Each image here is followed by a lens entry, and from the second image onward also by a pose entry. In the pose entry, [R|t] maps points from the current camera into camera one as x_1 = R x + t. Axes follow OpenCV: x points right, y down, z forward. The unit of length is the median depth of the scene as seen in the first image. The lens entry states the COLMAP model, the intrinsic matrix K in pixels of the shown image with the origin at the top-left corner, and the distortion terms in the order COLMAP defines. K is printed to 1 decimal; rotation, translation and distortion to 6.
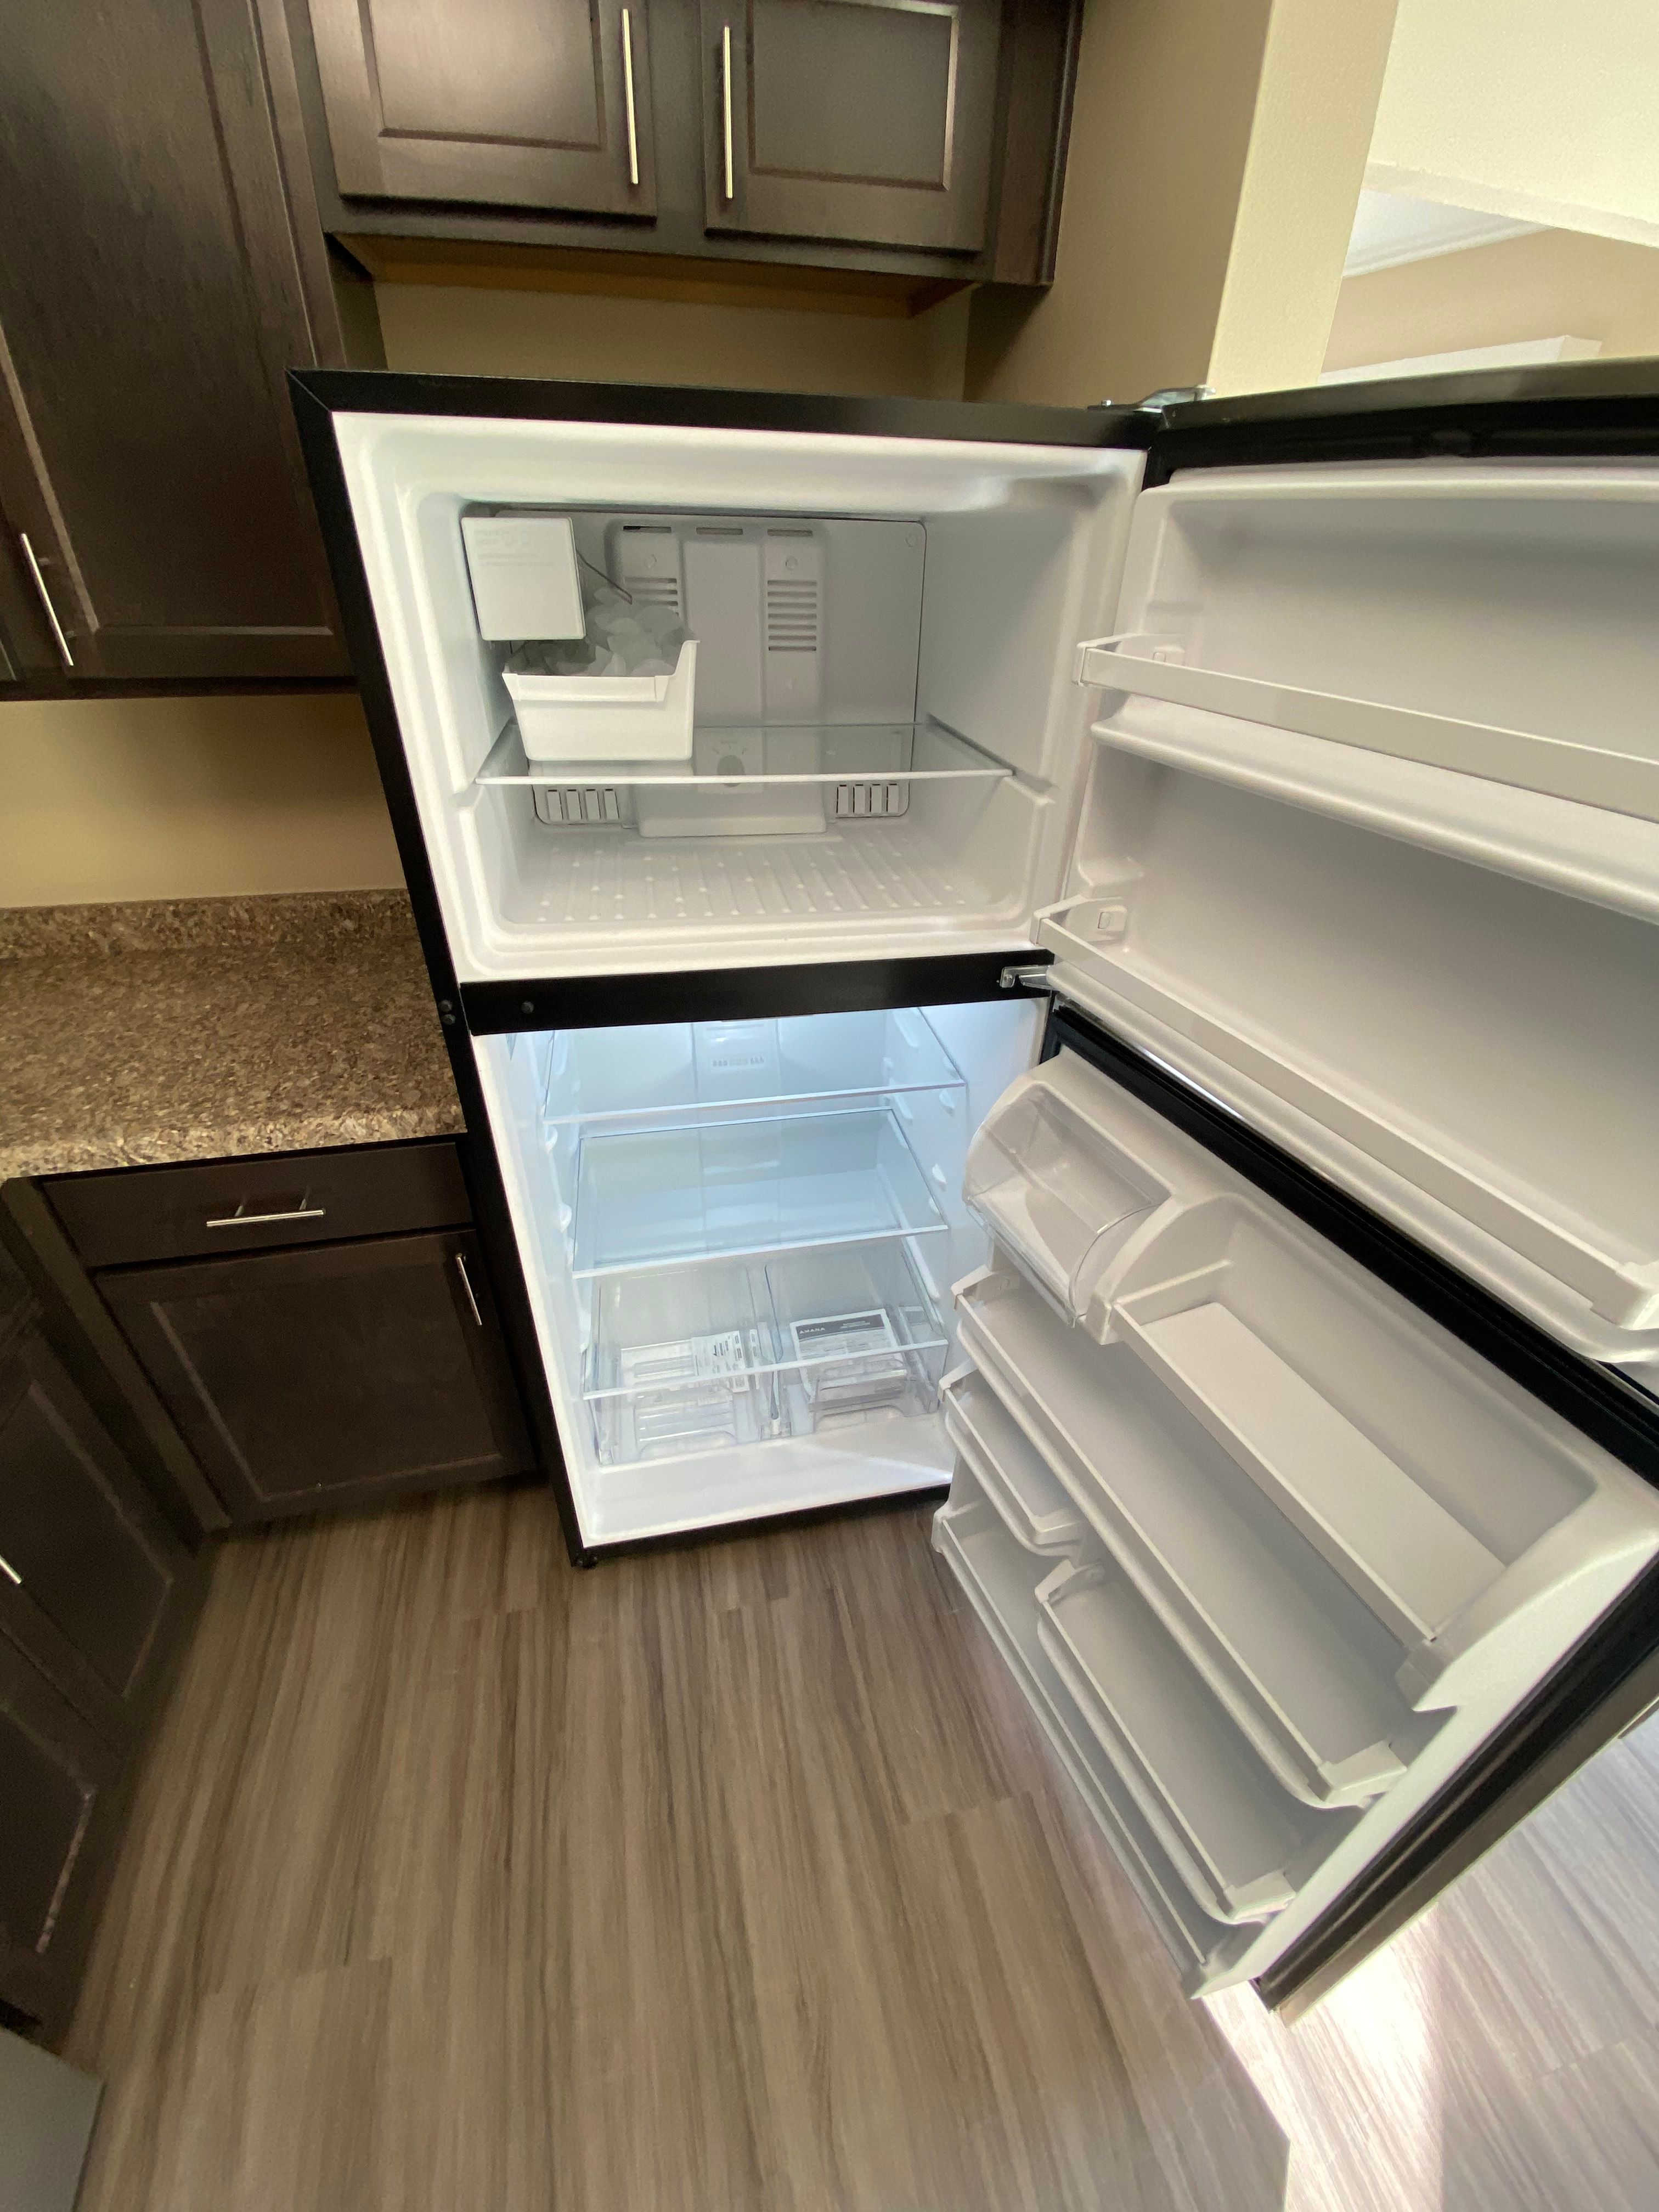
lens RADIAL K [[889.6, 0, 829.5], [0, 889.6, 1106.0], [0, 0, 1]] dist [0.000397, -0.013026]
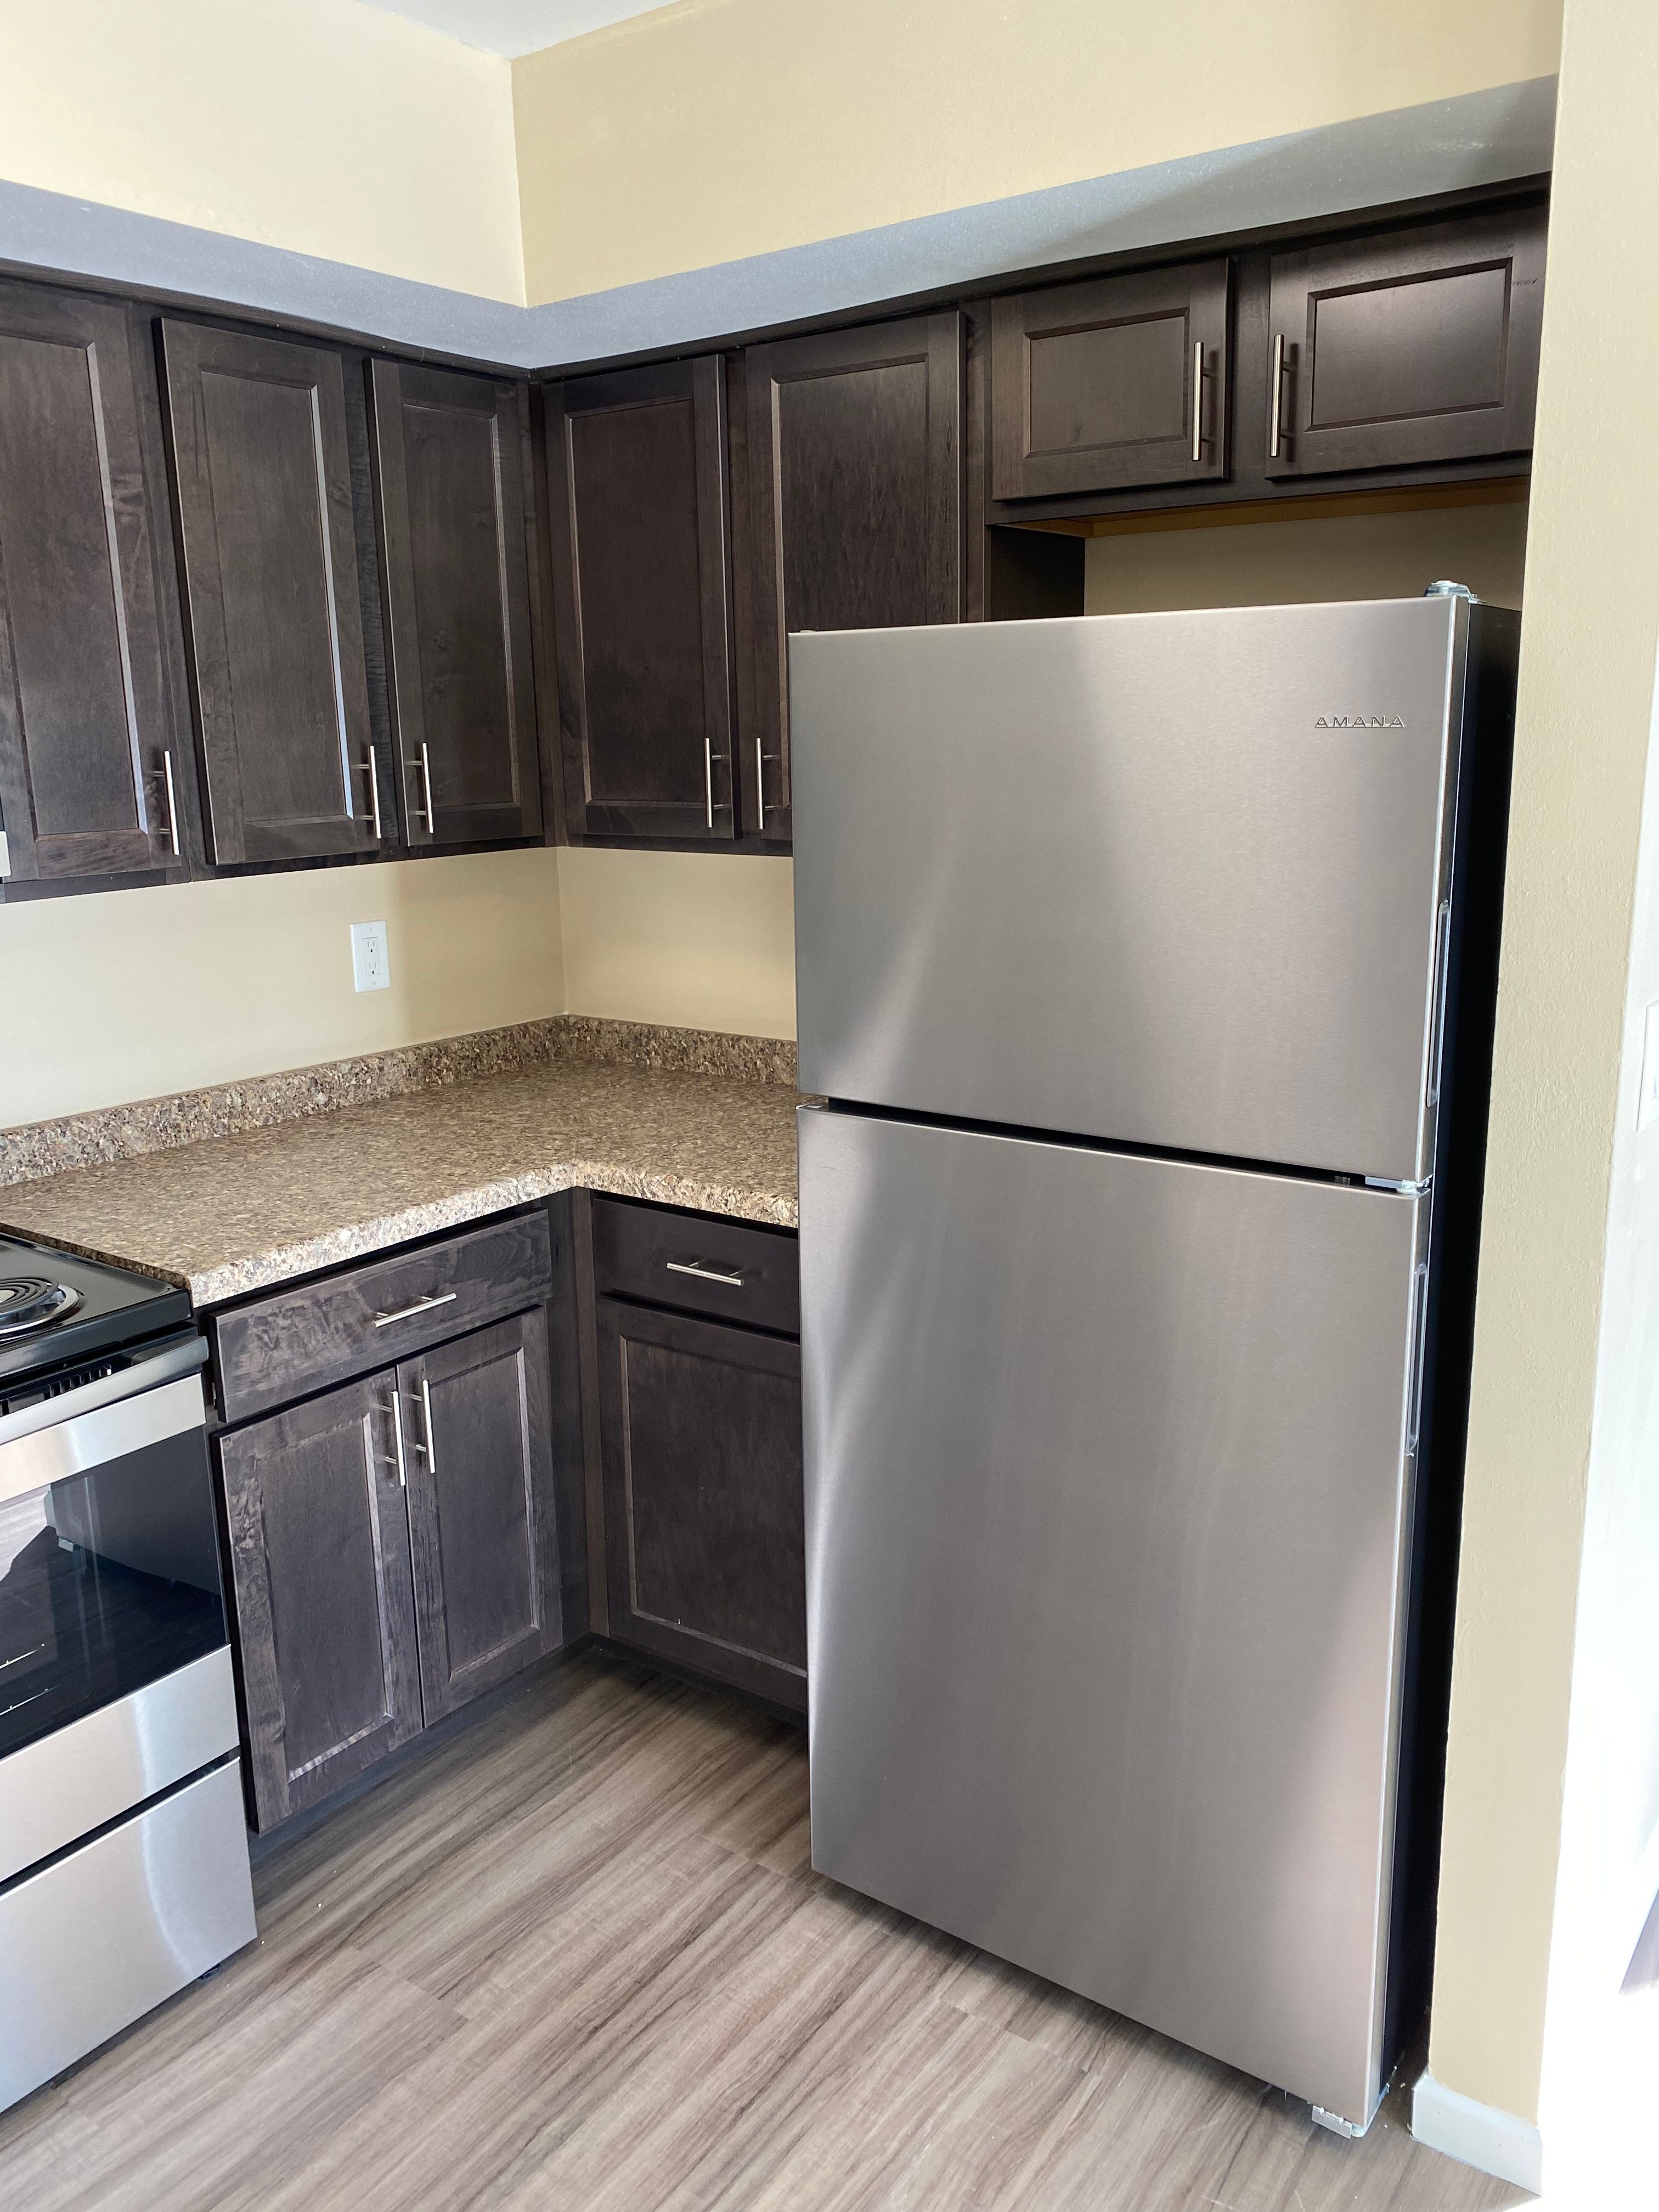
lens RADIAL K [[1696.4, 0, 829.5], [0, 1696.4, 1106.0], [0, 0, 1]] dist [0.063941, -0.095721]
pose [[0.657408, 0.127278, -0.742708, 0.992978], [-0.384229, 0.904493, -0.185097, 0.262084], [0.648215, 0.407055, 0.643524, -0.341548]]
